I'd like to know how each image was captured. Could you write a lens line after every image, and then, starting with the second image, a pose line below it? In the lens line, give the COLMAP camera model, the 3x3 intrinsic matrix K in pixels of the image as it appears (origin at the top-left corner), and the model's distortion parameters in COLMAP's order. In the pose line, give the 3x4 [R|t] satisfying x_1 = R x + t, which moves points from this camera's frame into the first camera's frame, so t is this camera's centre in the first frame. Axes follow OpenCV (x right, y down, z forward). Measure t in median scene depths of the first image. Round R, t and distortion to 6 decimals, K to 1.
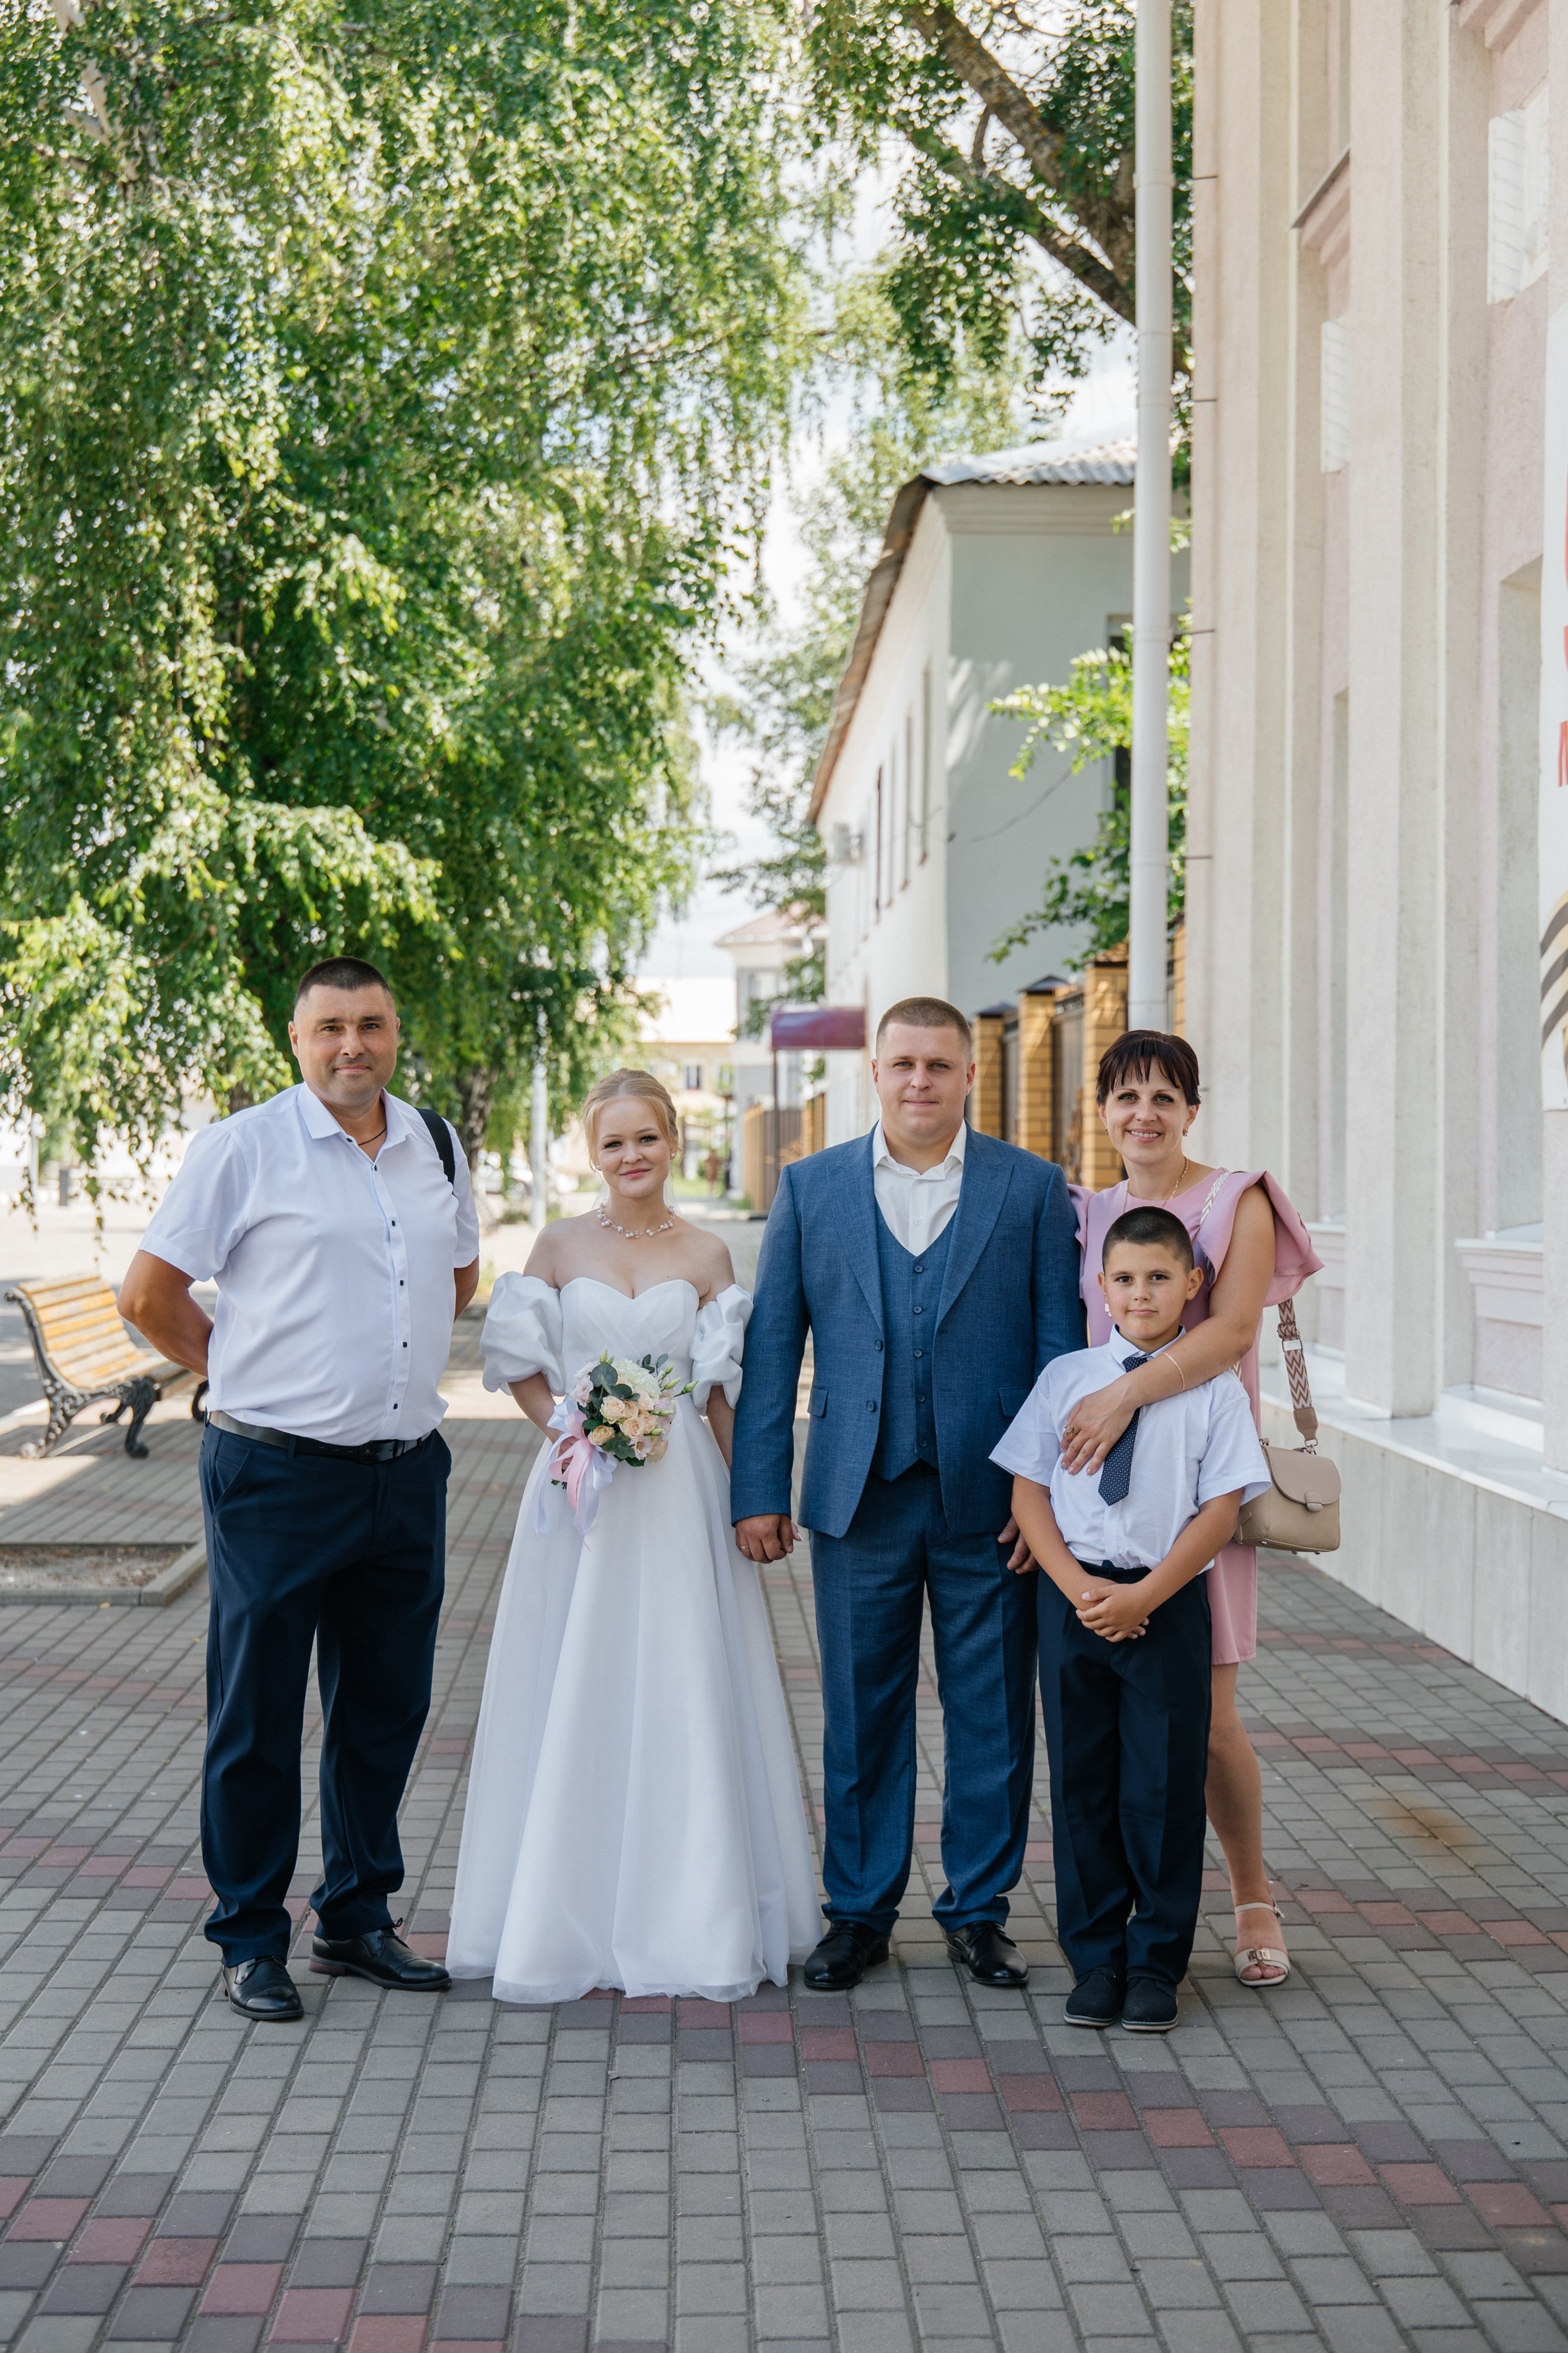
lens RADIAL K [[3430.6, 0, 767.8], [0, 3430.6, 1131.9], [0, 0, 1]] dist [-0.007068, -0.094235]
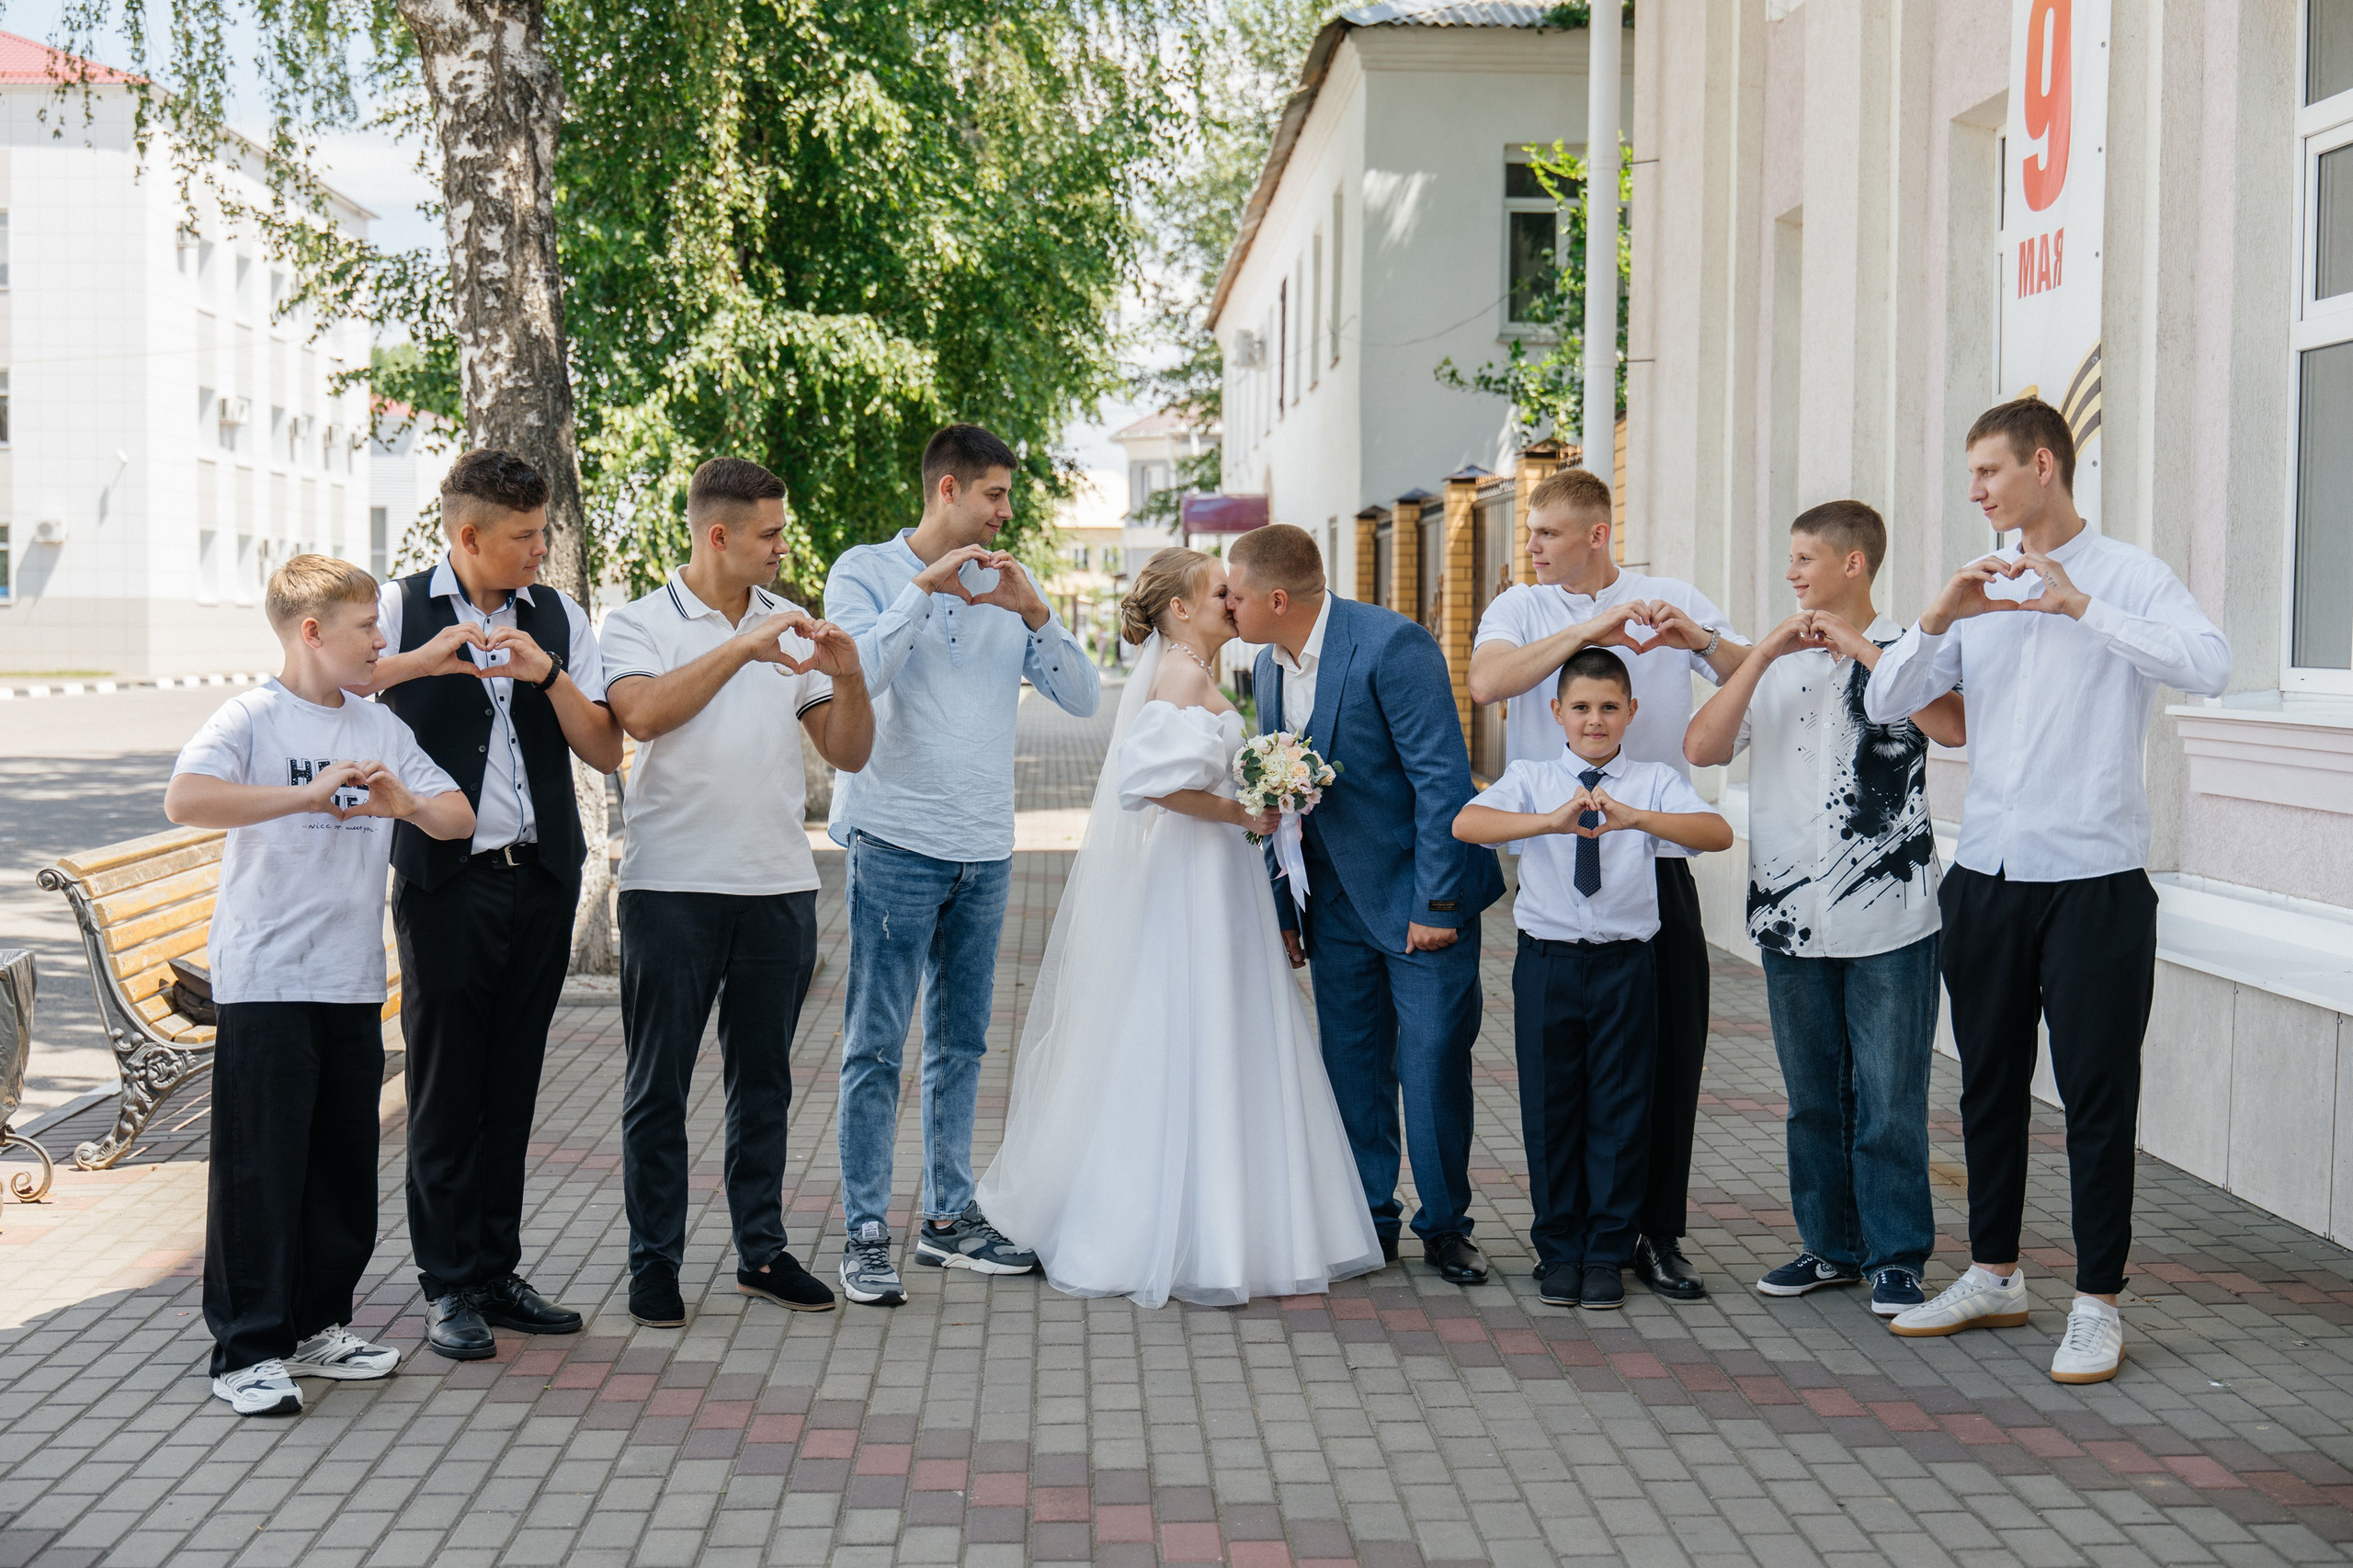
lens RADIAL K [[3116.1, 0, 1120.8], [0, 3116.1, 779.7], [0, 0, 1]] dist [-0.016306, -0.033421]
pose [[0.999835, -0.000298, 0.018165, -0.081071], [-0.000667, 0.998589, 0.053097, 0.005476], [-0.018155, -0.053100, 0.998424, -0.047493]]
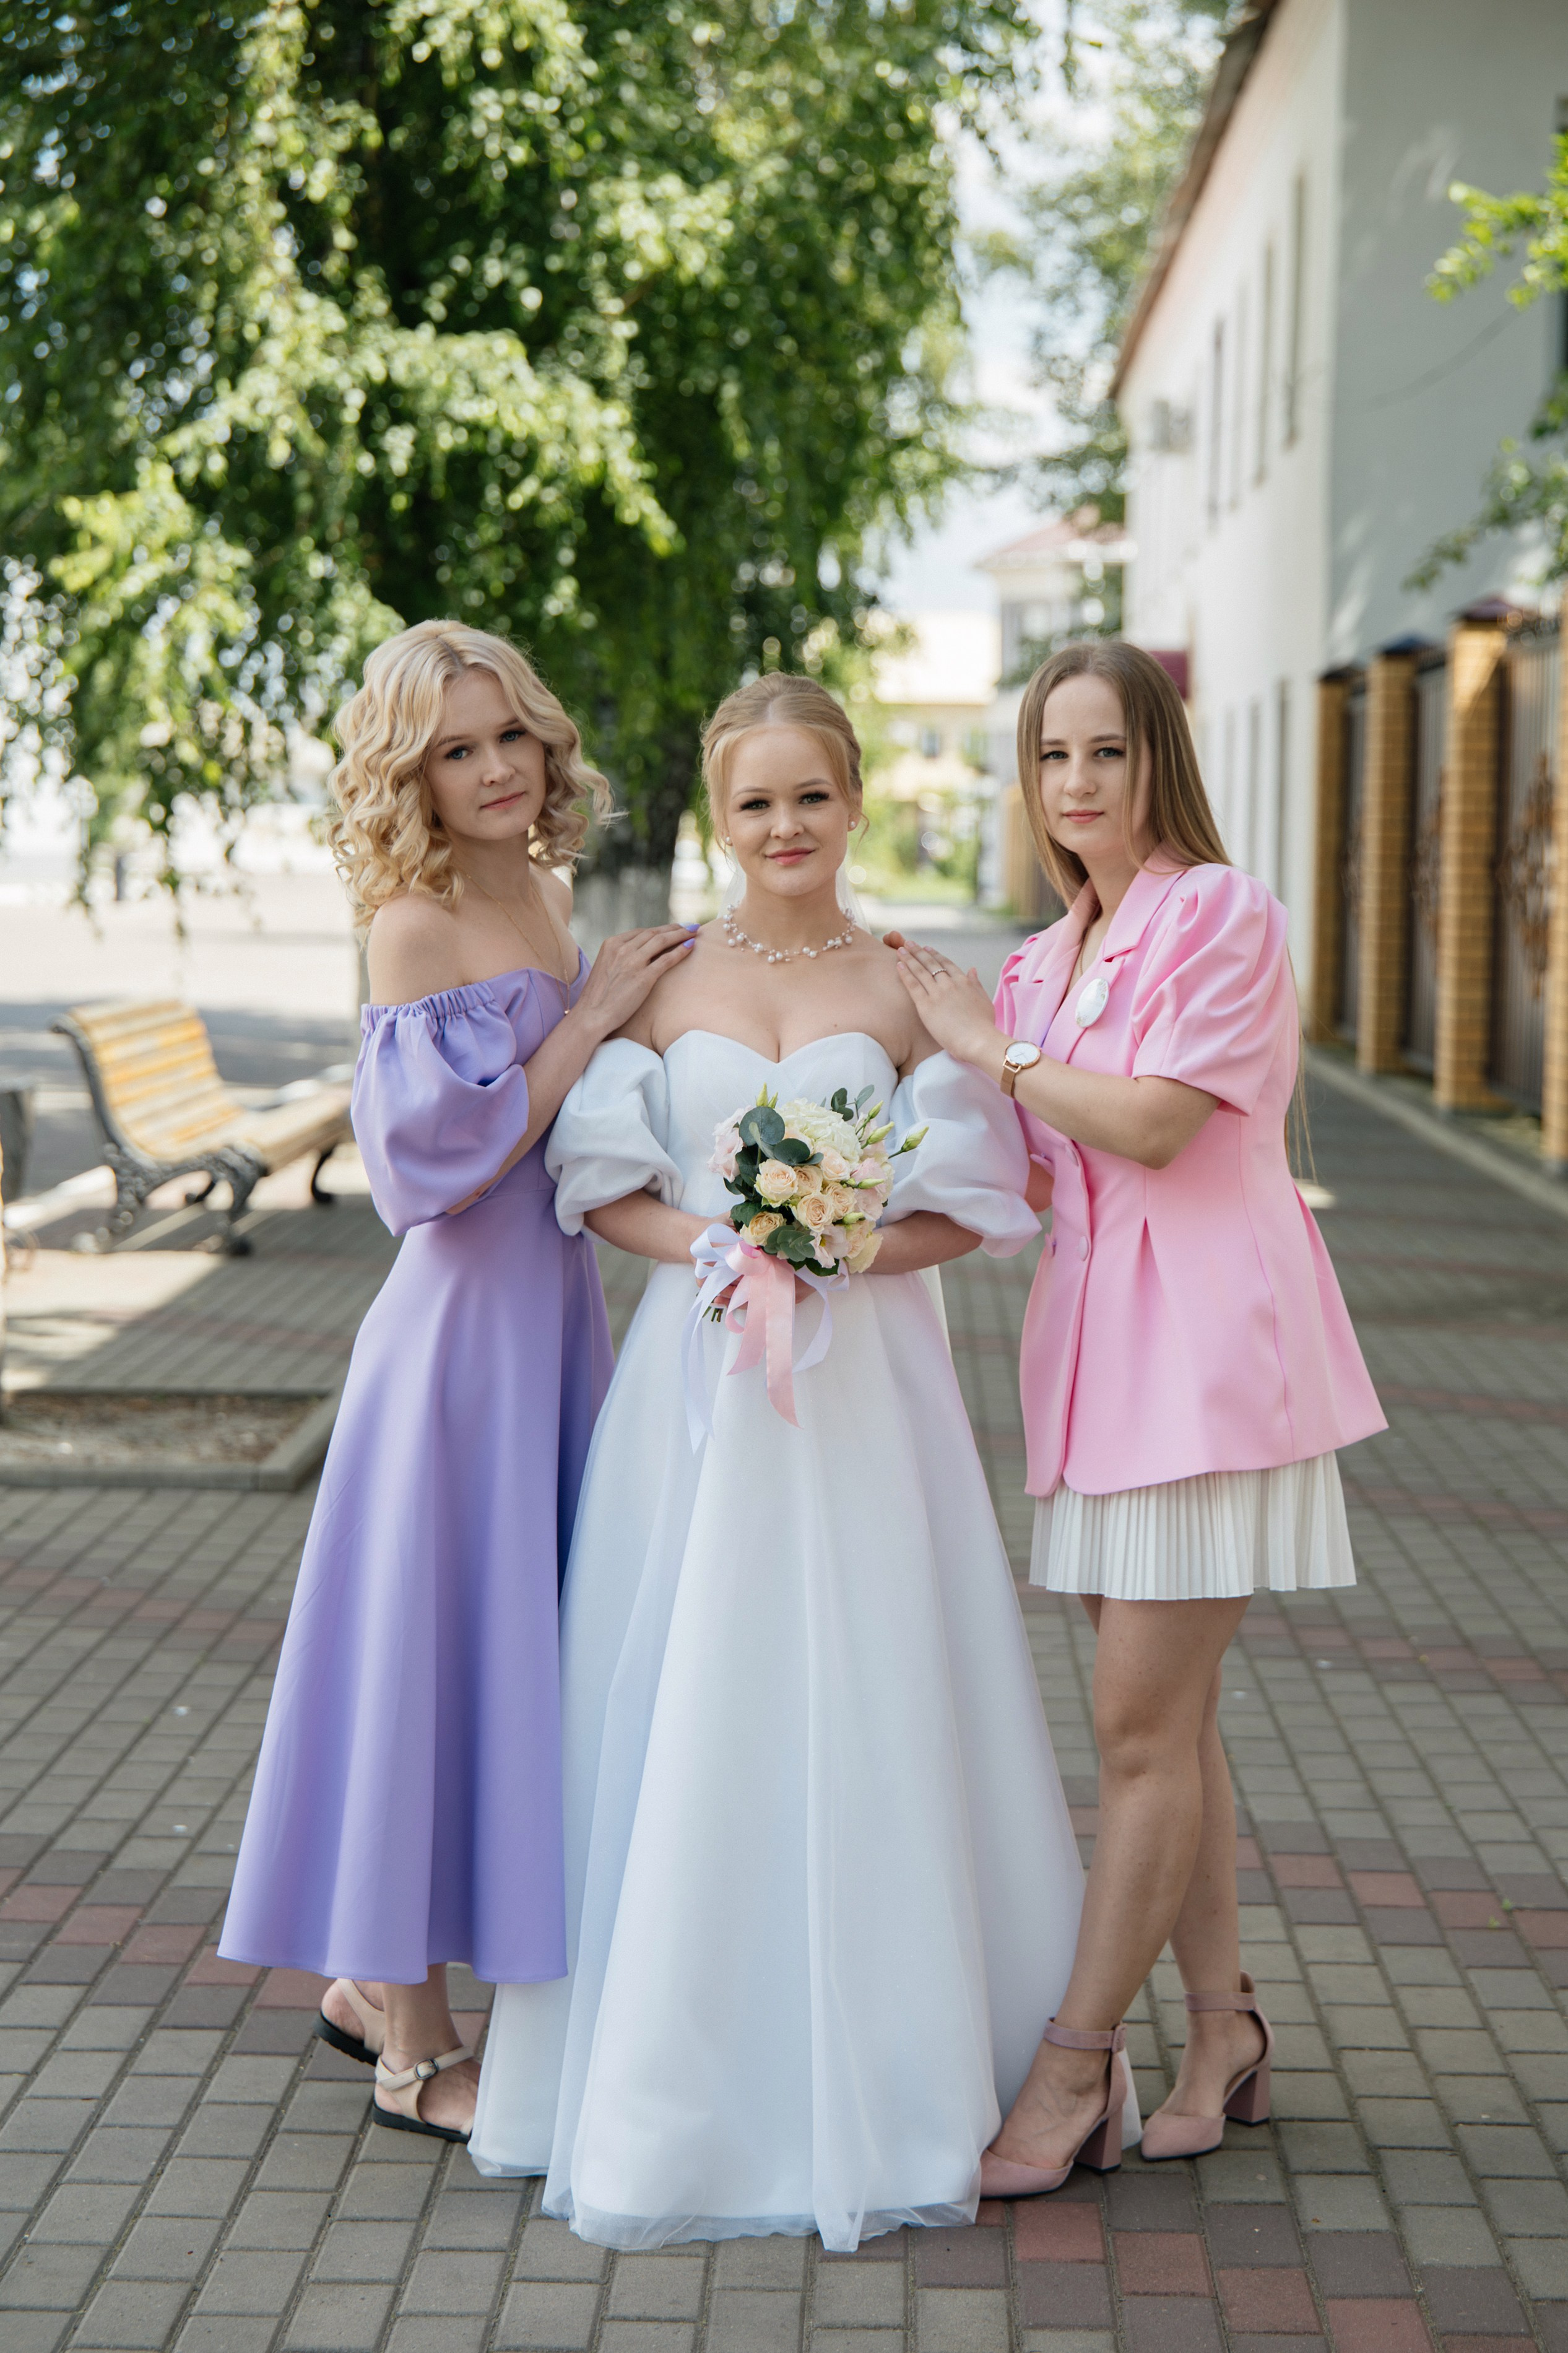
lens RADIAL K [[4161.5, 0, 785.3], [0, 4161.5, 1237.9], [0, 0, 1]] dist [-0.004341, -0.181188]
pose [[0.999047, 0.015273, -0.040882, -0.043438], [-0.011145, 0.994990, 0.099356, 0.005021], [0.042195, -0.098806, 0.994212, 0.182493]]
